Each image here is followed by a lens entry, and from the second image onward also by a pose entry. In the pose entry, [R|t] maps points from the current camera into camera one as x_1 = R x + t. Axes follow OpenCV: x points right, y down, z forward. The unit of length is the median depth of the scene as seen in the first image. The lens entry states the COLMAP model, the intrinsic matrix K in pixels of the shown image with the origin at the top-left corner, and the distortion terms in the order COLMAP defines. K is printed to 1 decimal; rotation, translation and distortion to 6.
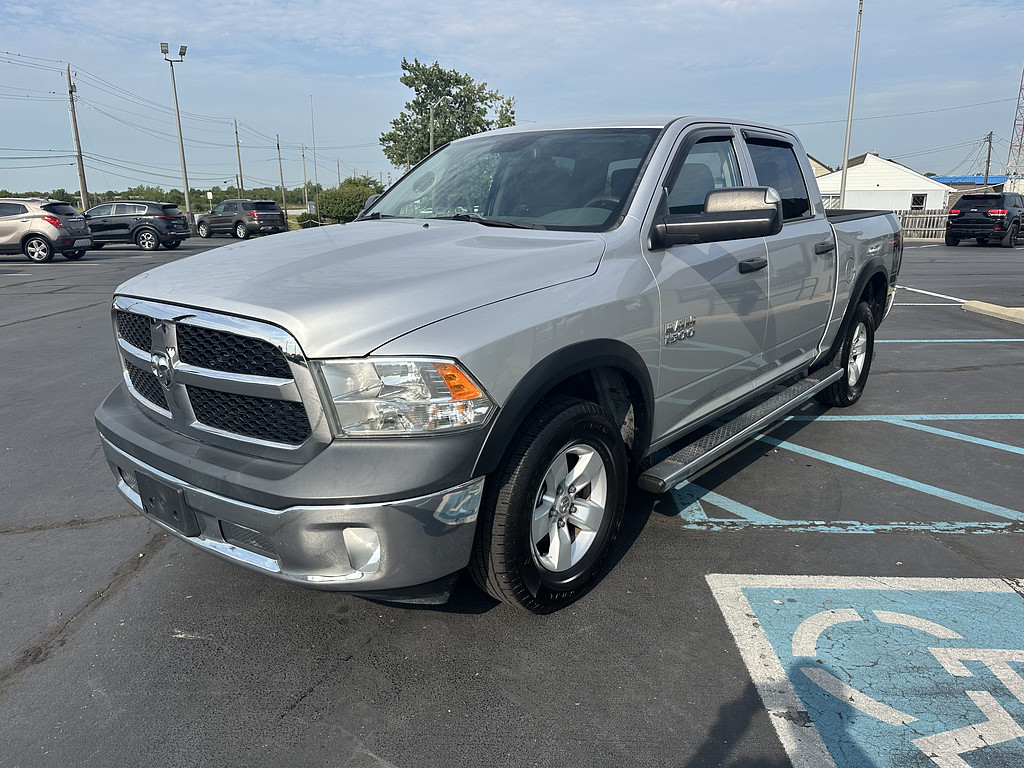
lens RADIAL K [[716.2, 0, 512.0], [0, 716.2, 384.0], [0, 0, 1]] dist [-0.004419, -0.006135]
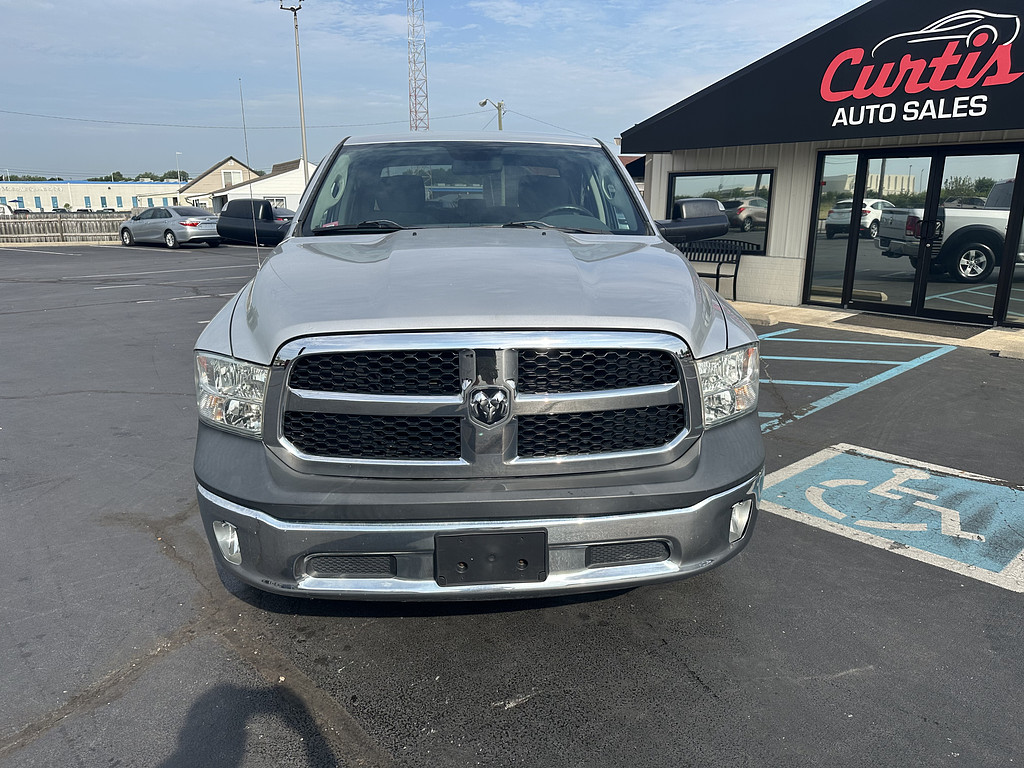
lens RADIAL K [[721.7, 0, 497.6], [0, 721.7, 381.8], [0, 0, 1]] dist [0.001969, -0.007466]
pose [[0.728278, -0.157272, 0.666991, -0.100216], [0.162166, 0.985216, 0.055240, -0.009328], [-0.665818, 0.067933, 0.743015, 0.031727]]
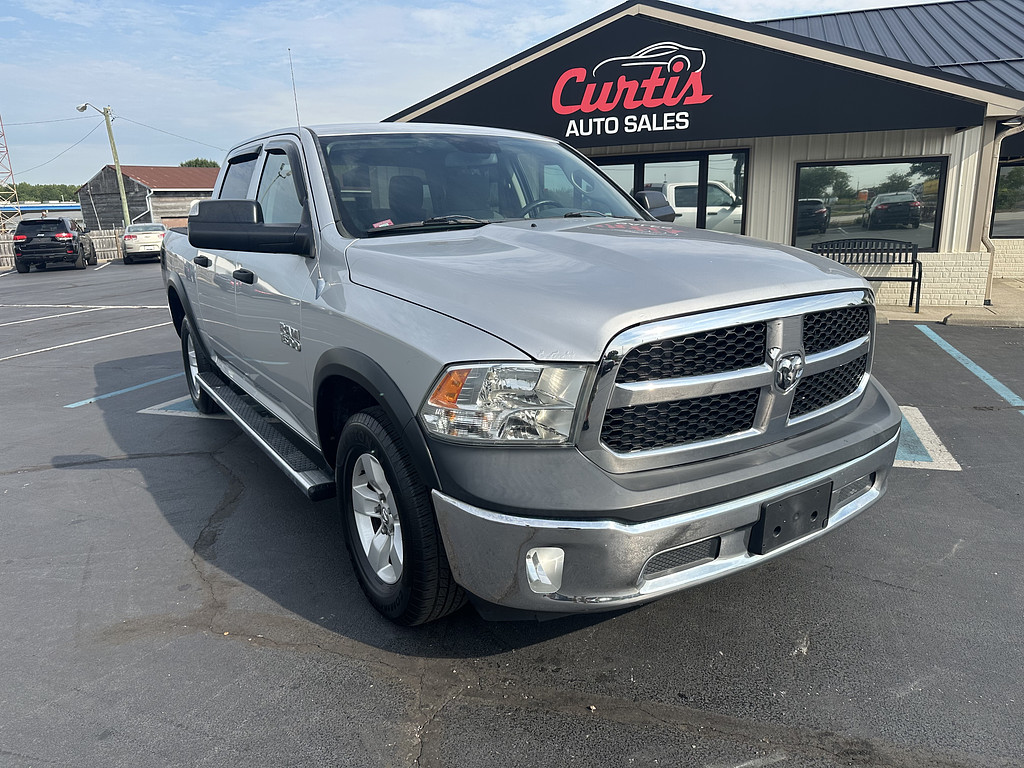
lens RADIAL K [[725.6, 0, 512.0], [0, 725.6, 384.0], [0, 0, 1]] dist [0.016592, -0.019076]
pose [[0.300202, -0.223289, 0.927373, -0.138615], [0.261642, 0.954203, 0.145052, -0.022338], [-0.917291, 0.199095, 0.344876, 0.094559]]
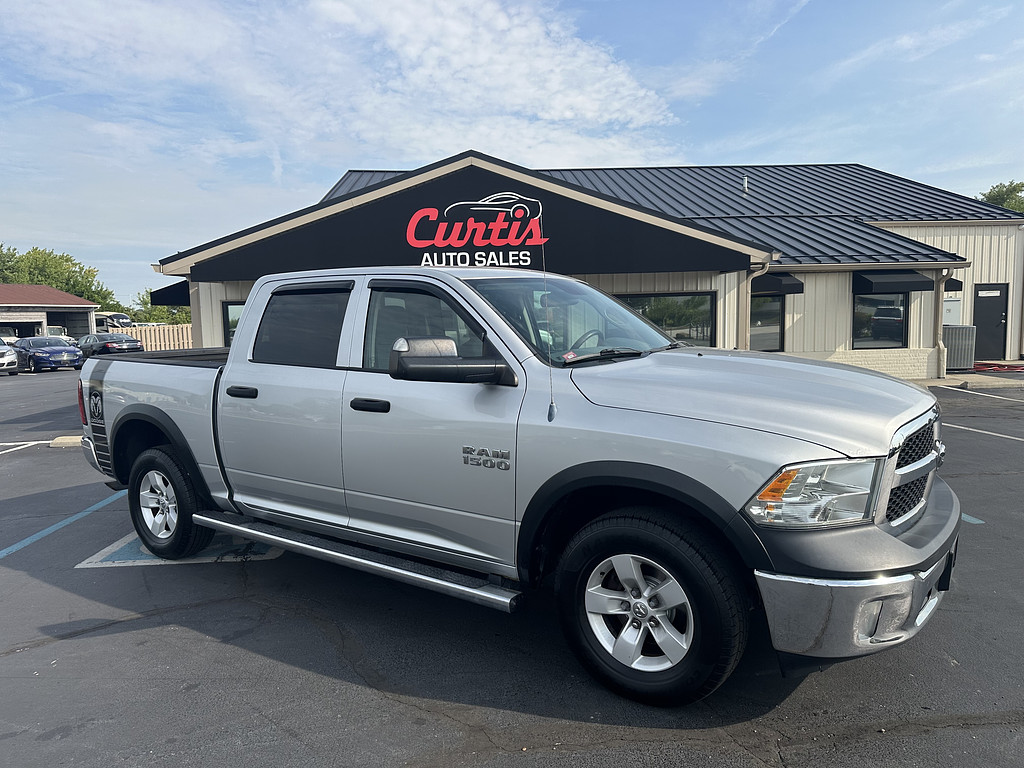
lens RADIAL K [[689.5, 0, 508.1], [0, 689.5, 401.4], [0, 0, 1]] dist [0.177277, -0.283036]
pose [[-0.090876, -0.105565, 0.990251, -0.159977], [0.272874, 0.953669, 0.126707, -0.048732], [-0.957748, 0.281728, -0.057860, 0.177486]]
